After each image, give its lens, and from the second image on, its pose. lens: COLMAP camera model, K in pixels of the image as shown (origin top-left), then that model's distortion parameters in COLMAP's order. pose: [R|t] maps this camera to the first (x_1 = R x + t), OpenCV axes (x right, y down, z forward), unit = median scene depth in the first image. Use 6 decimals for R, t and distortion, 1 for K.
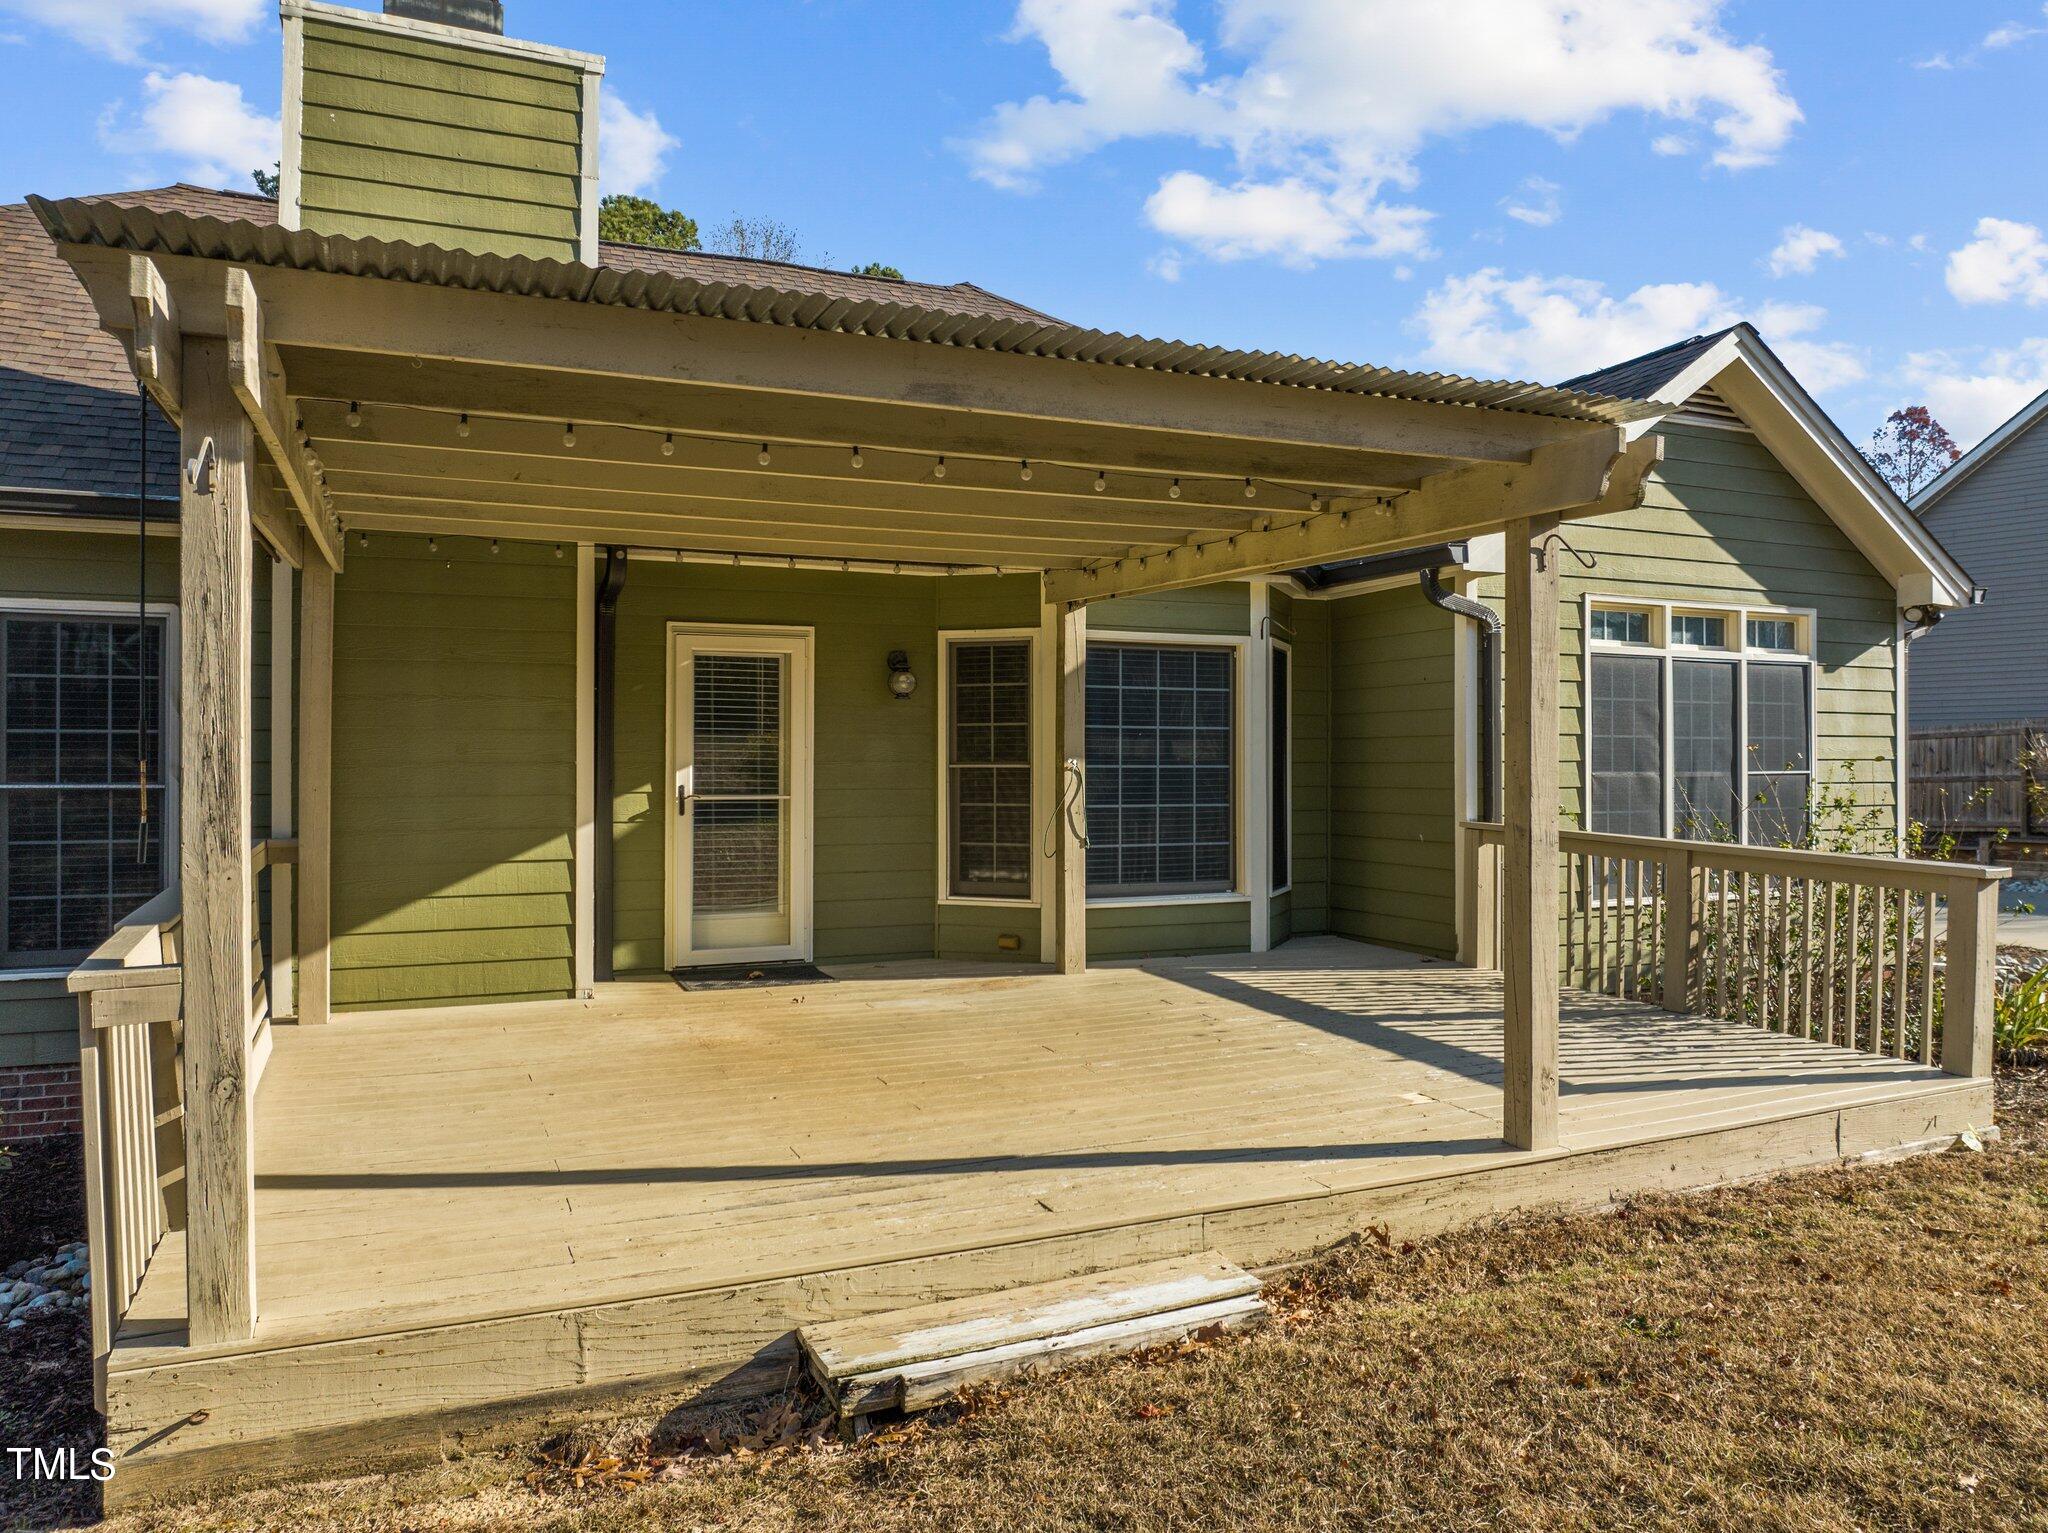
lens RADIAL K [[1404.7, 0, 1021.9], [0, 1404.7, 766.0], [0, 0, 1]] dist [-0.013559, -0.005054]
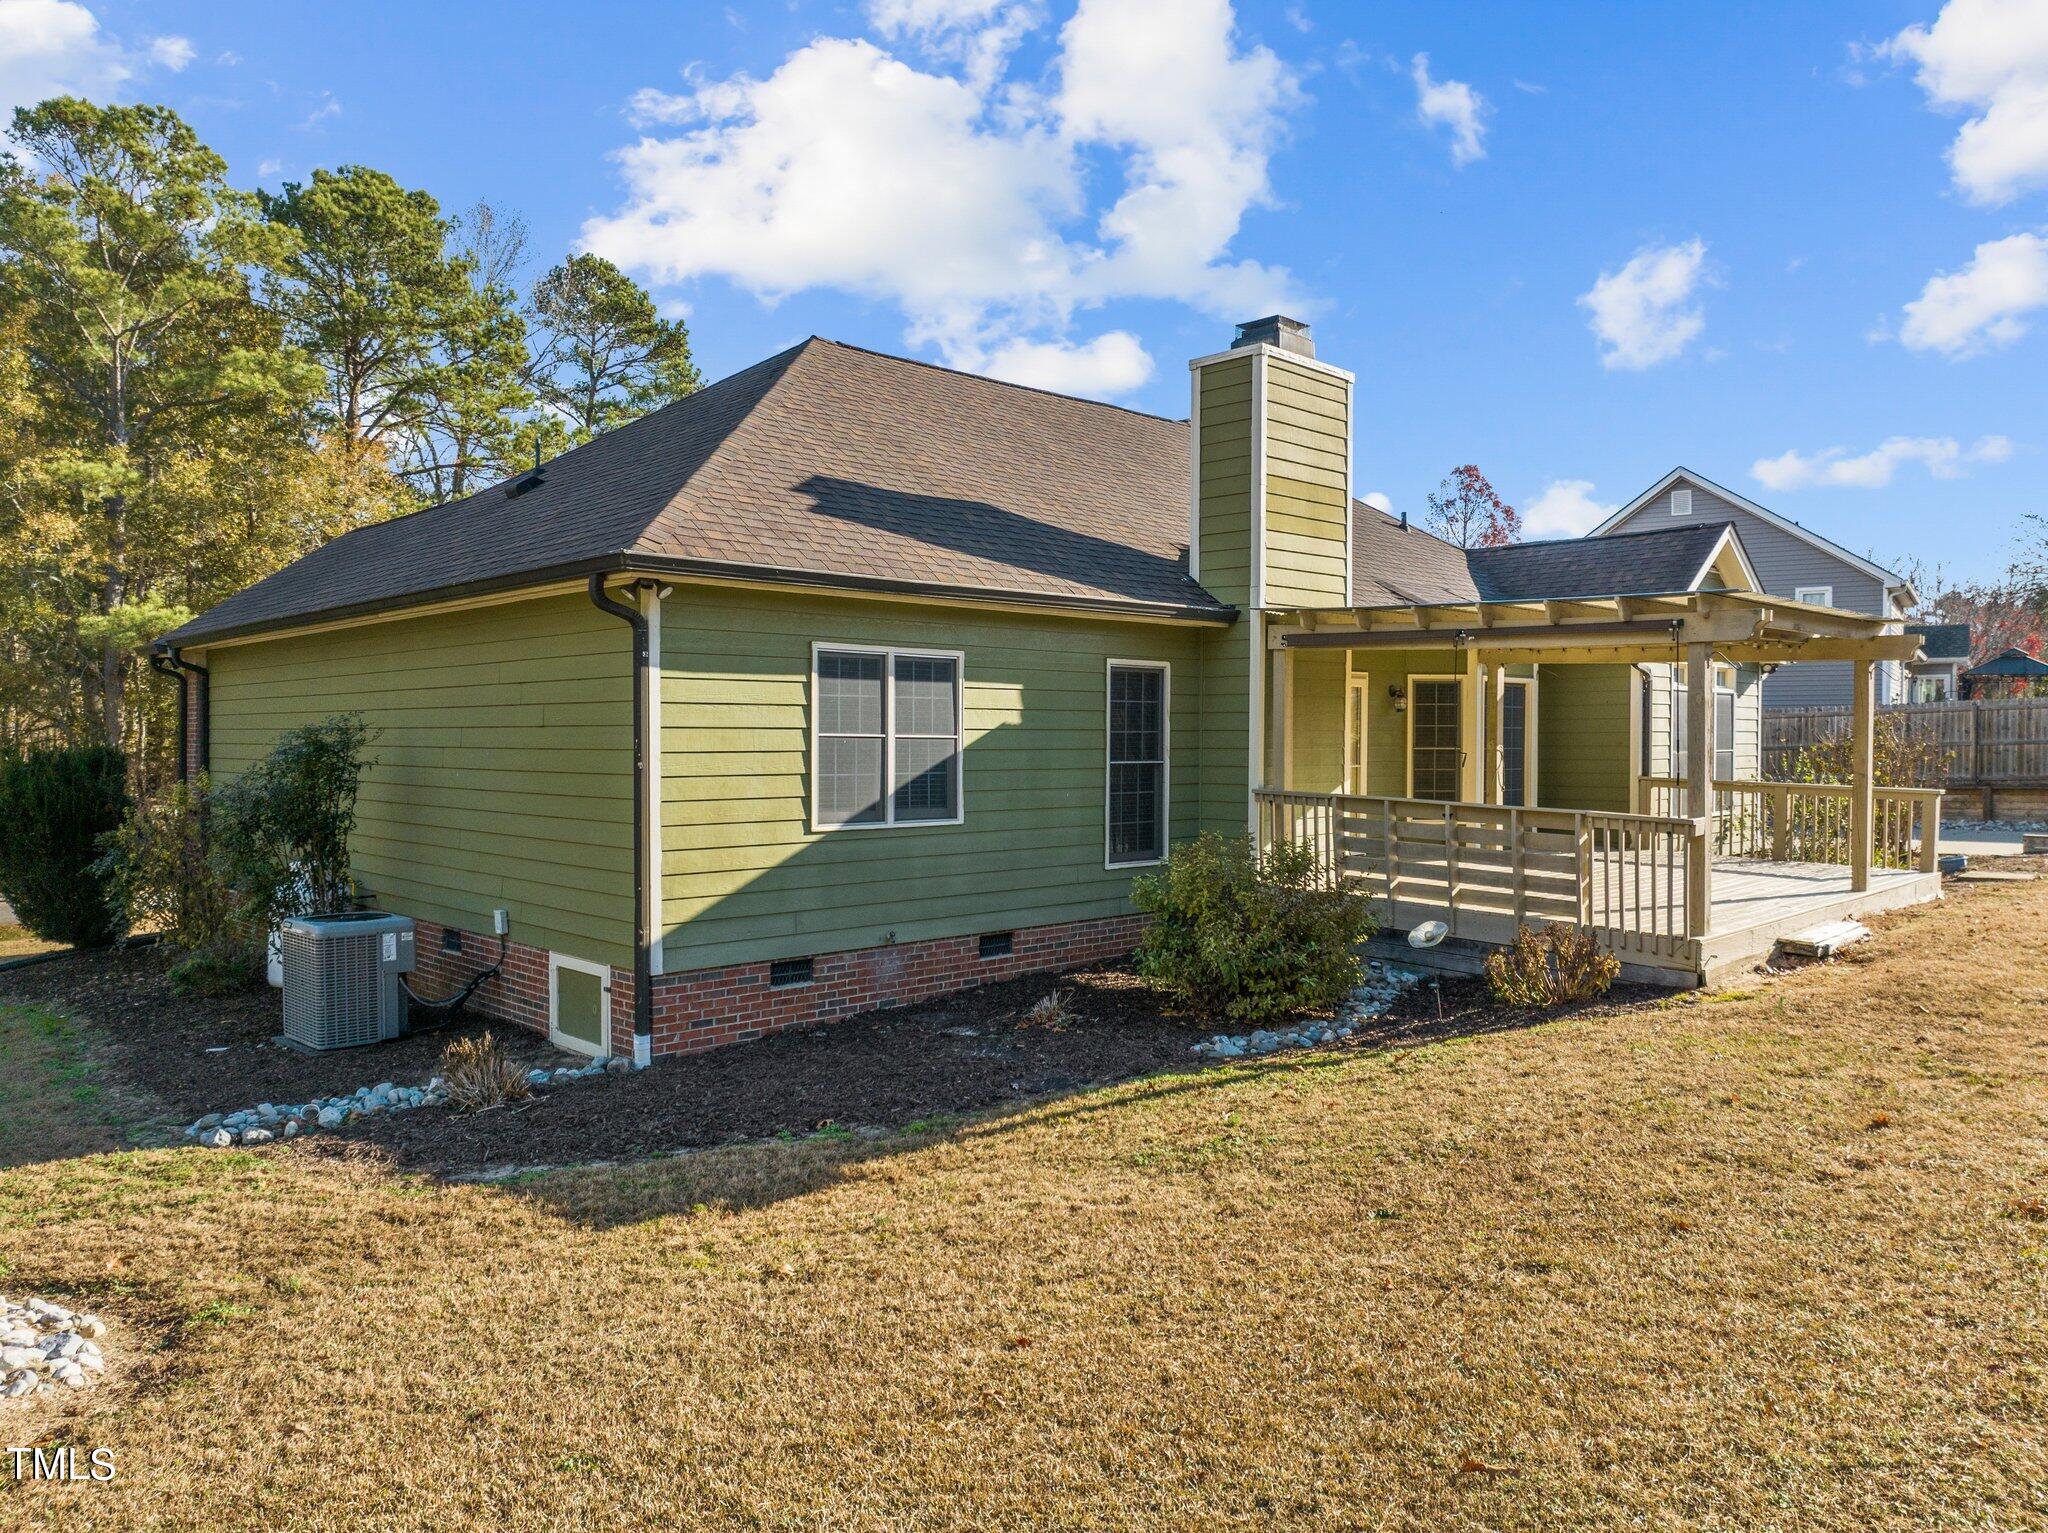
lens RADIAL K [[1433.9, 0, 1024.3], [0, 1433.9, 758.3], [0, 0, 1]] dist [-0.004222, -0.000910]
pose [[0.931835, -0.005480, 0.362840, -1.196923], [-0.000746, 0.999855, 0.017016, -0.018701], [-0.362880, -0.016127, 0.931696, -0.547350]]
